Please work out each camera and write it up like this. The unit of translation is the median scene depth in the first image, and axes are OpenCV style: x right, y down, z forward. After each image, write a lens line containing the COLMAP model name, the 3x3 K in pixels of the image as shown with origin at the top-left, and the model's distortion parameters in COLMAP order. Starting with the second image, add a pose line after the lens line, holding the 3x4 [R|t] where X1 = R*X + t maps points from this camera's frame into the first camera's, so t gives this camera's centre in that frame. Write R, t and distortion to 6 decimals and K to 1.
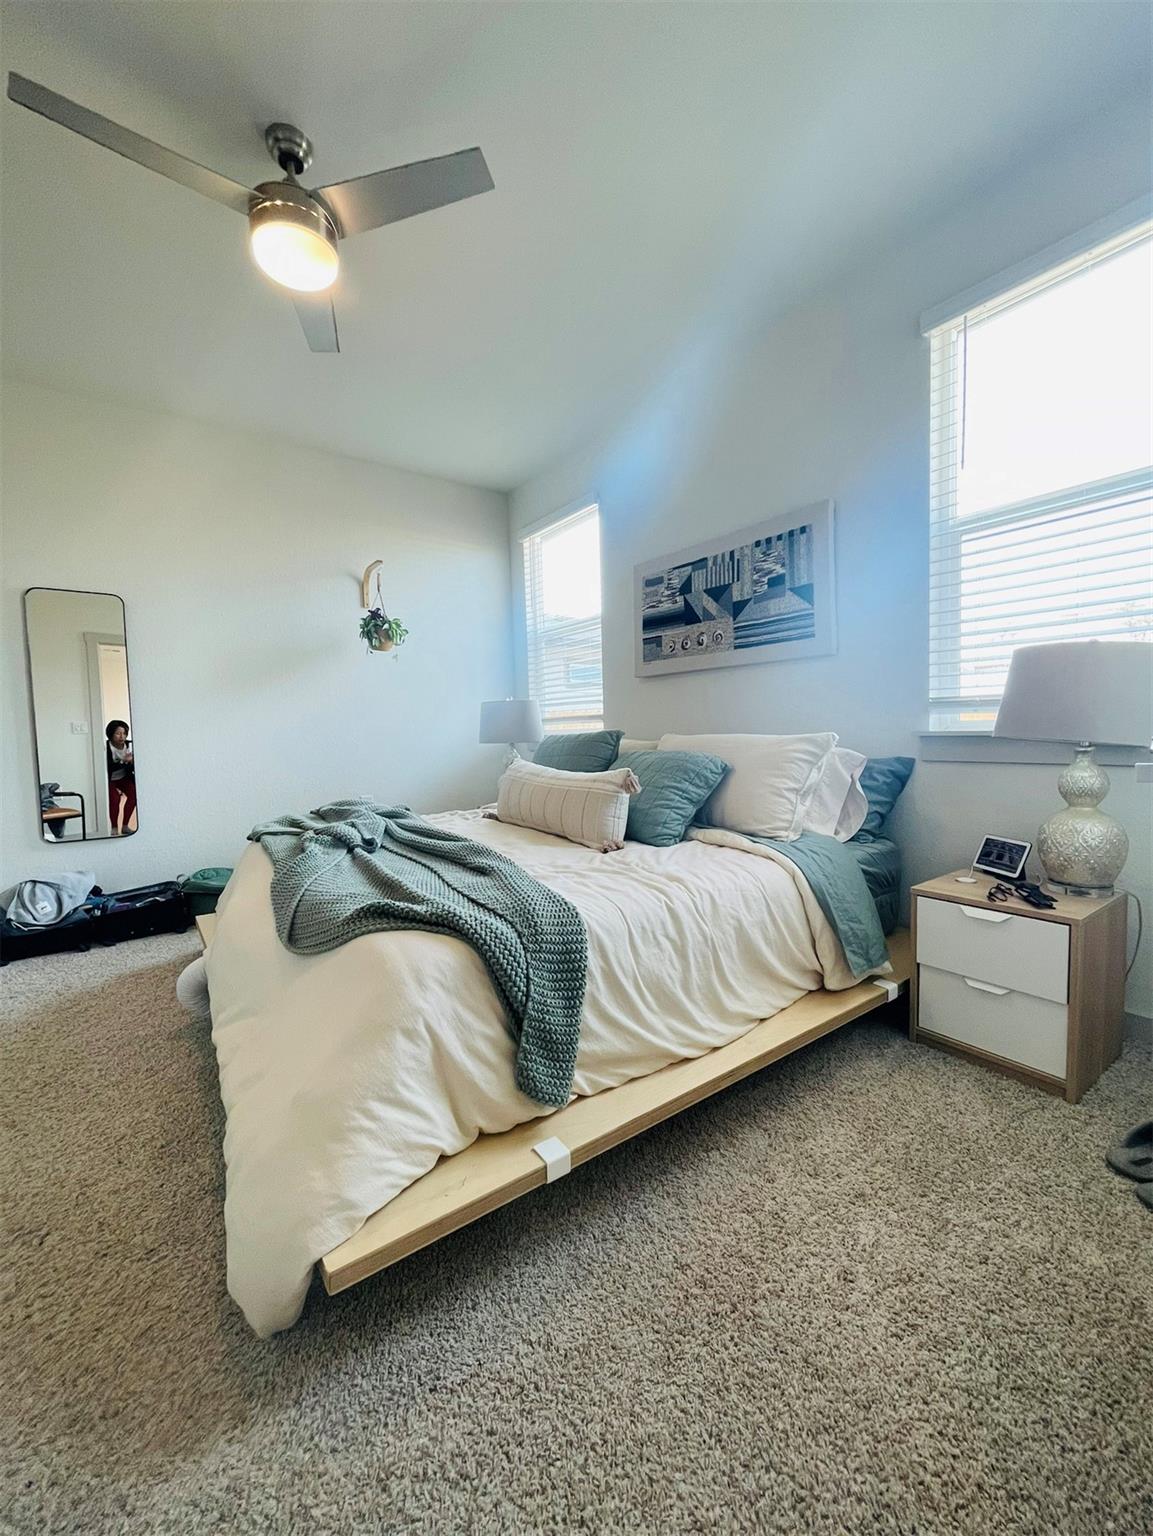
lens RADIAL K [[610.9, 0, 579.3], [0, 610.9, 766.1], [0, 0, 1]] dist [0.002667, 0.000154]
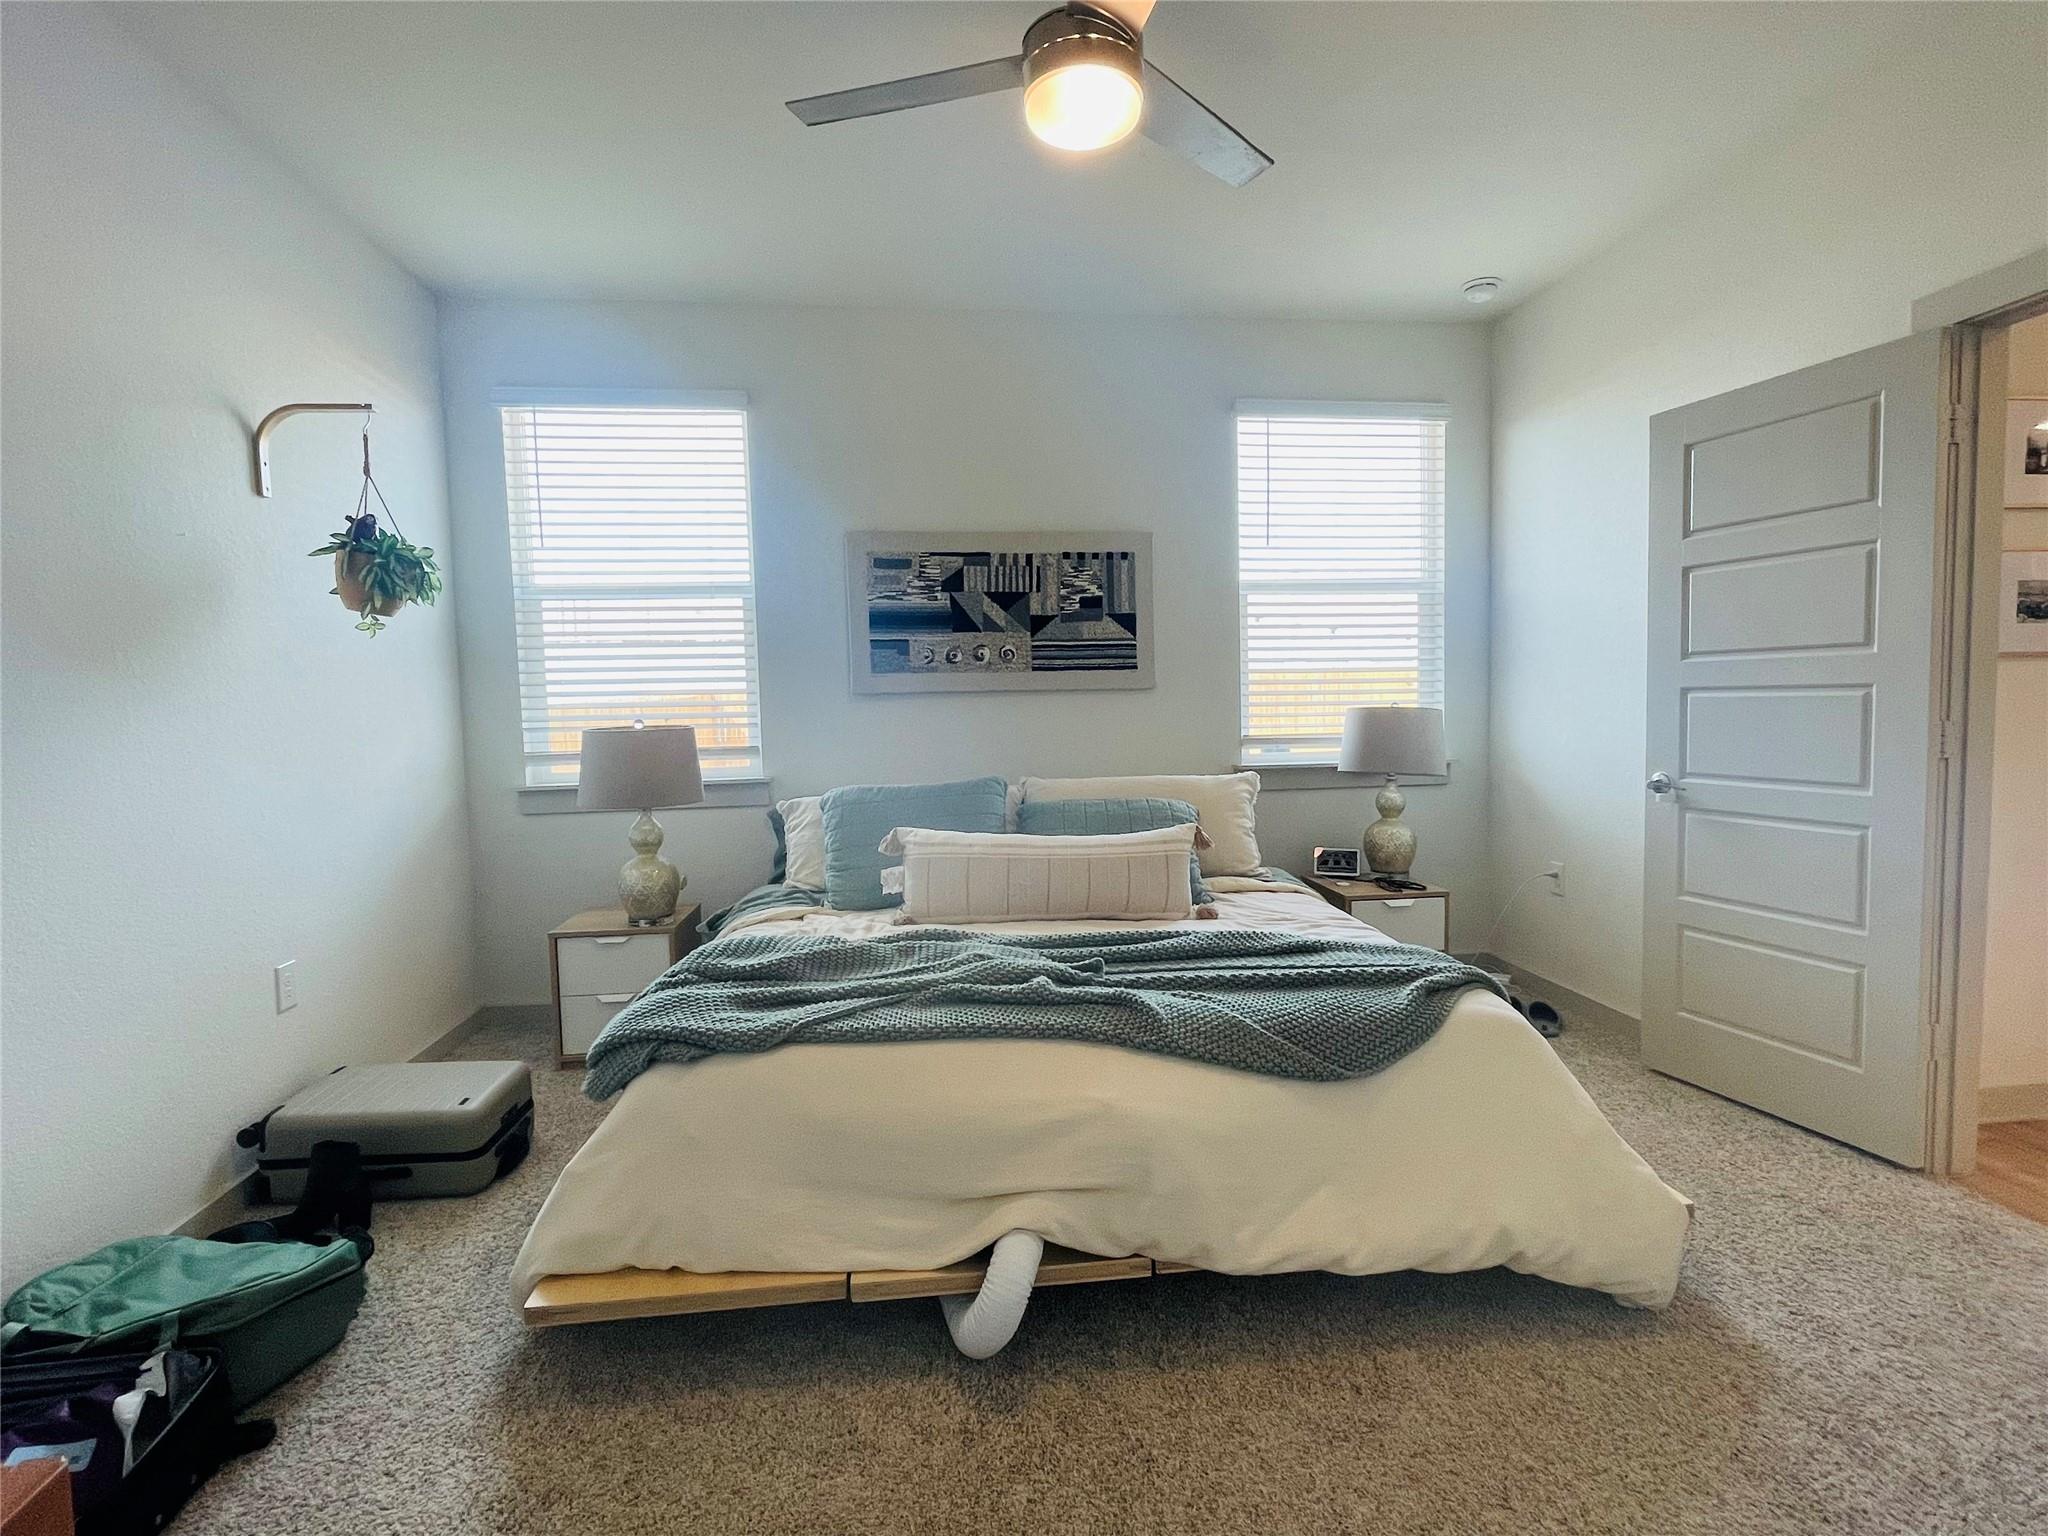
lens RADIAL K [[959.2, 0, 1027.6], [0, 959.2, 766.9], [0, 0, 1]] dist [0.000268, -0.000711]
pose [[0.504259, -0.048849, 0.862170, -0.901306], [0.060046, 0.997966, 0.021424, -0.089071], [-0.861462, 0.040967, 0.506167, 0.346652]]
